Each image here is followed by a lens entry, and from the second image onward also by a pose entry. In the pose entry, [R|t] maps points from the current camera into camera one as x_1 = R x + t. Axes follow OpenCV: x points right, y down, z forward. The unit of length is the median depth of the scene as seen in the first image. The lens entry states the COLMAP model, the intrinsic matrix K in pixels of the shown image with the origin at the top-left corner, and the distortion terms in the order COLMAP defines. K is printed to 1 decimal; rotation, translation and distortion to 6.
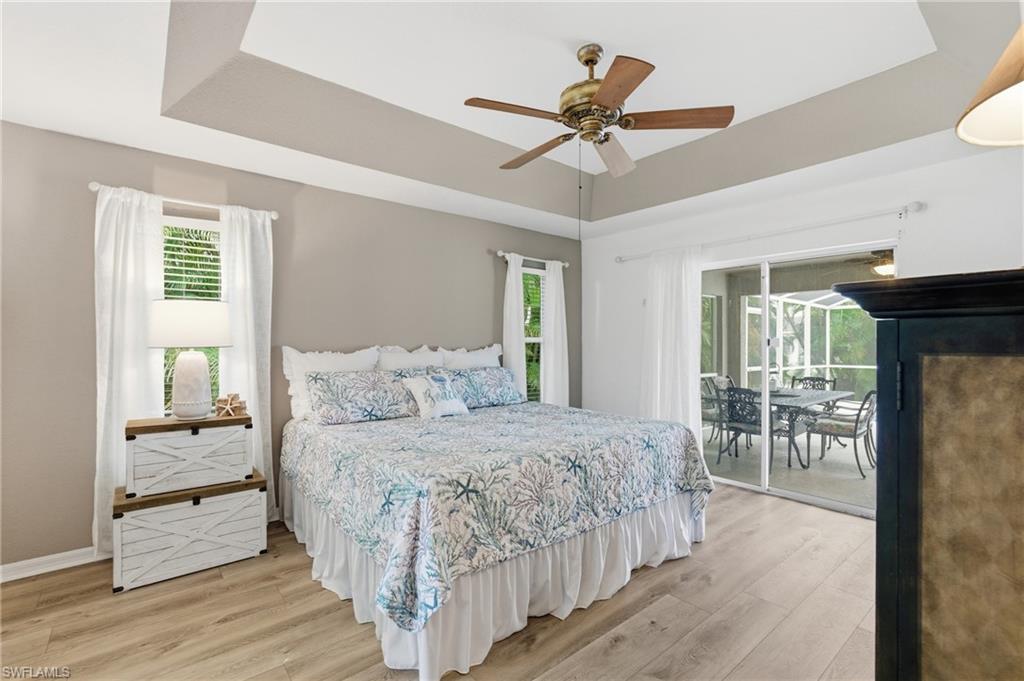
lens RADIAL K [[466.8, 0, 511.8], [0, 466.8, 344.9], [0, 0, 1]] dist [-0.009085, 0.003417]
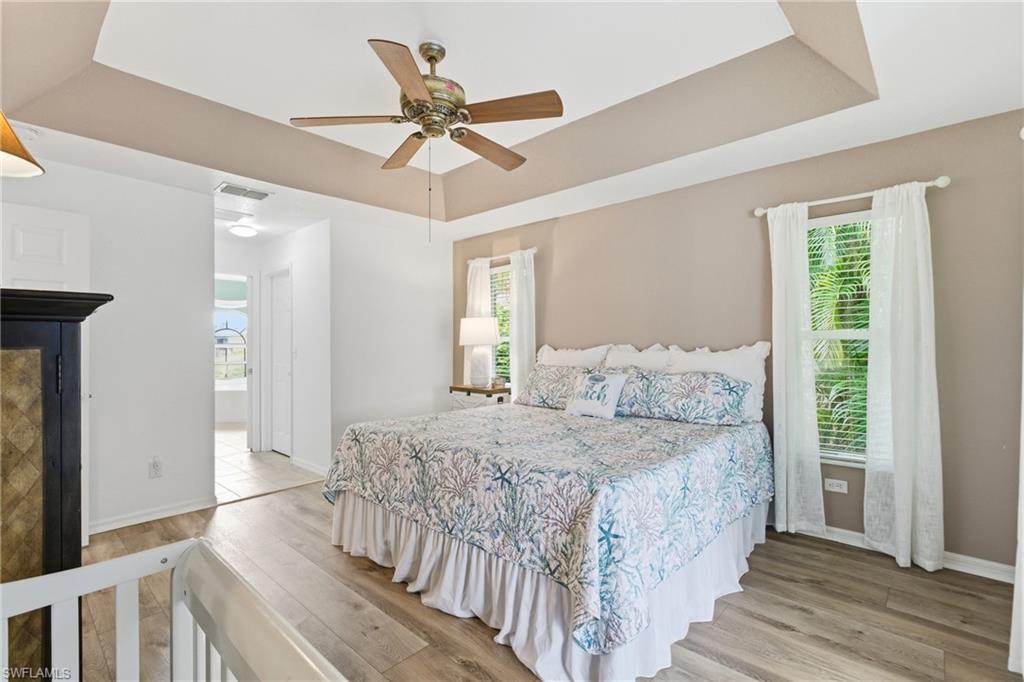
lens RADIAL K [[466.8, 0, 506.2], [0, 466.8, 336.4], [0, 0, 1]] dist [-0.009085, 0.003417]
pose [[0.125541, -0.014016, -0.991989, 1.016910], [0.001756, 0.999902, -0.013906, -0.002232], [0.992087, 0.000004, 0.125554, 0.884700]]
